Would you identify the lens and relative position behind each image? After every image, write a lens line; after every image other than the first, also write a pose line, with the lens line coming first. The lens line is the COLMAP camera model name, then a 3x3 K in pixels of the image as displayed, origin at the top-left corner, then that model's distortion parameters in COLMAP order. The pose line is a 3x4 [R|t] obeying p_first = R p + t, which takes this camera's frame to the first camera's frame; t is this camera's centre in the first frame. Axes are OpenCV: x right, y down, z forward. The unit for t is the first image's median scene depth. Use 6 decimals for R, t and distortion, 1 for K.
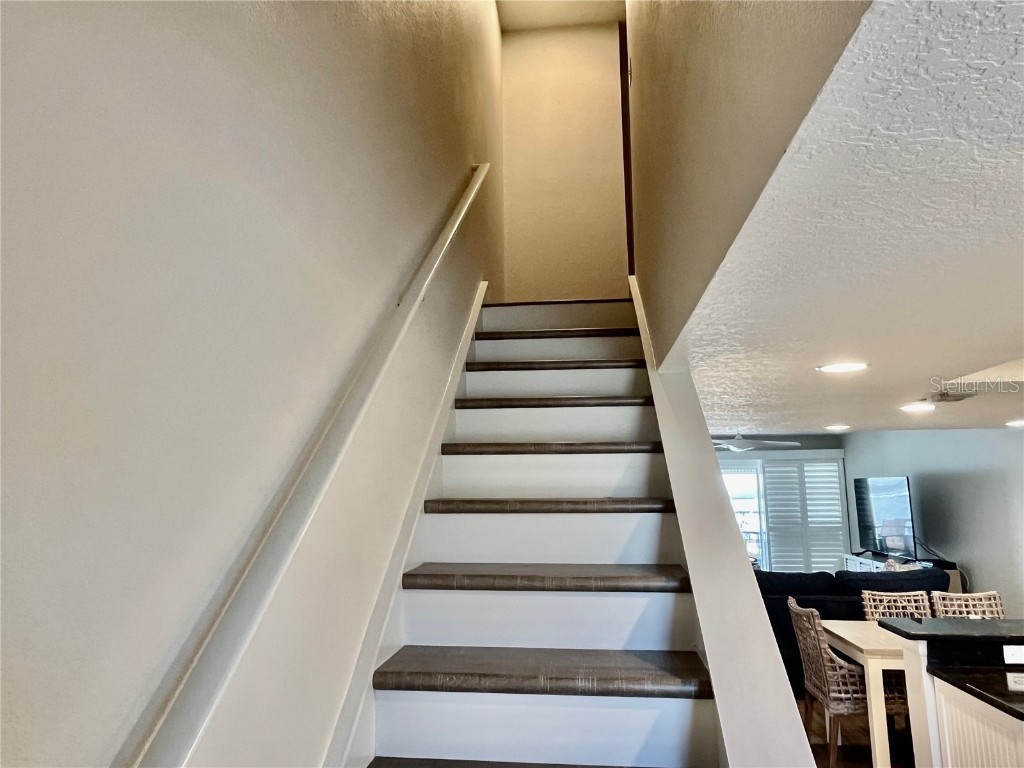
lens RADIAL K [[691.8, 0, 509.7], [0, 691.8, 378.0], [0, 0, 1]] dist [-0.002444, -0.006020]
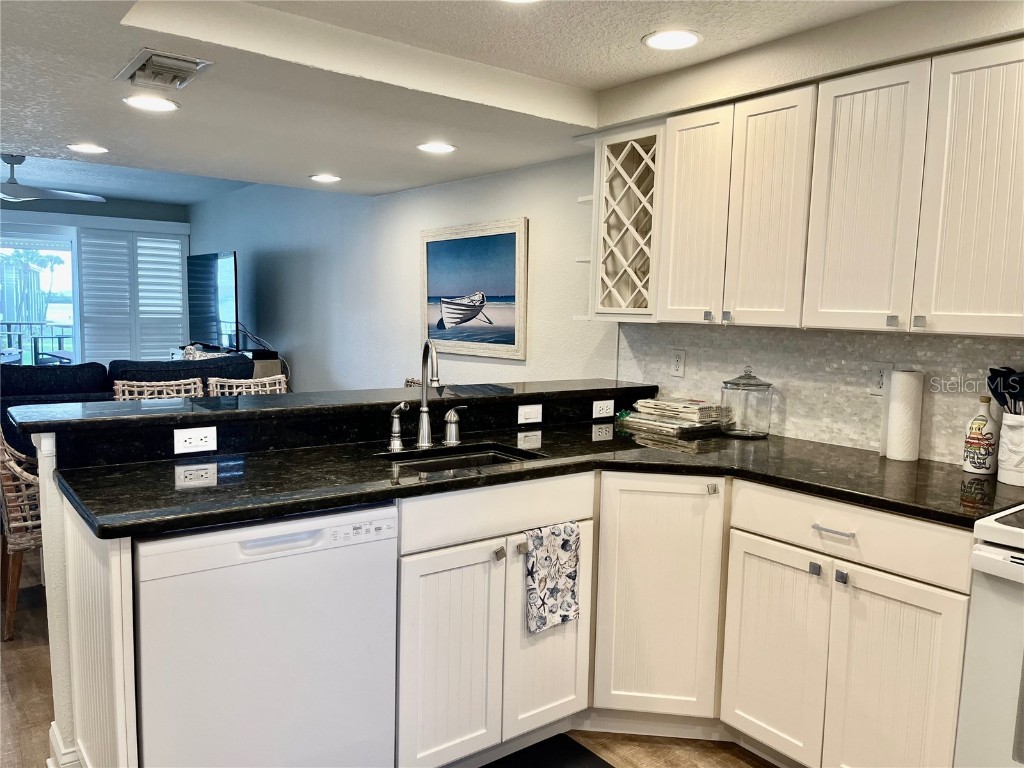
lens RADIAL K [[778.0, 0, 513.0], [0, 778.0, 385.7], [0, 0, 1]] dist [0.036854, -0.019446]
pose [[0.725245, -0.046562, 0.686915, 0.247236], [-0.141582, 0.966301, 0.214983, 0.073969], [-0.673776, -0.253170, 0.694212, 0.134853]]
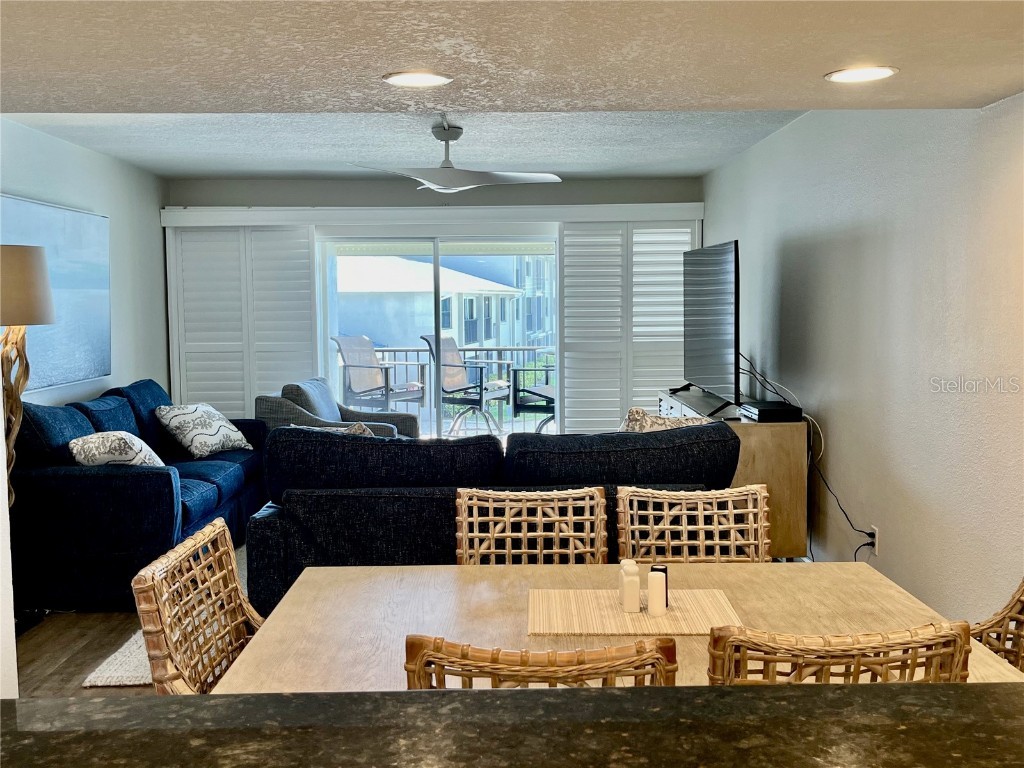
lens RADIAL K [[1011.1, 0, 514.2], [0, 1011.1, 378.8], [0, 0, 1]] dist [0.017357, 0.000000]
pose [[0.992237, -0.015516, 0.123392, 0.477180], [-0.014466, 0.971051, 0.238434, 0.101115], [-0.123520, -0.238368, 0.963288, 0.436976]]
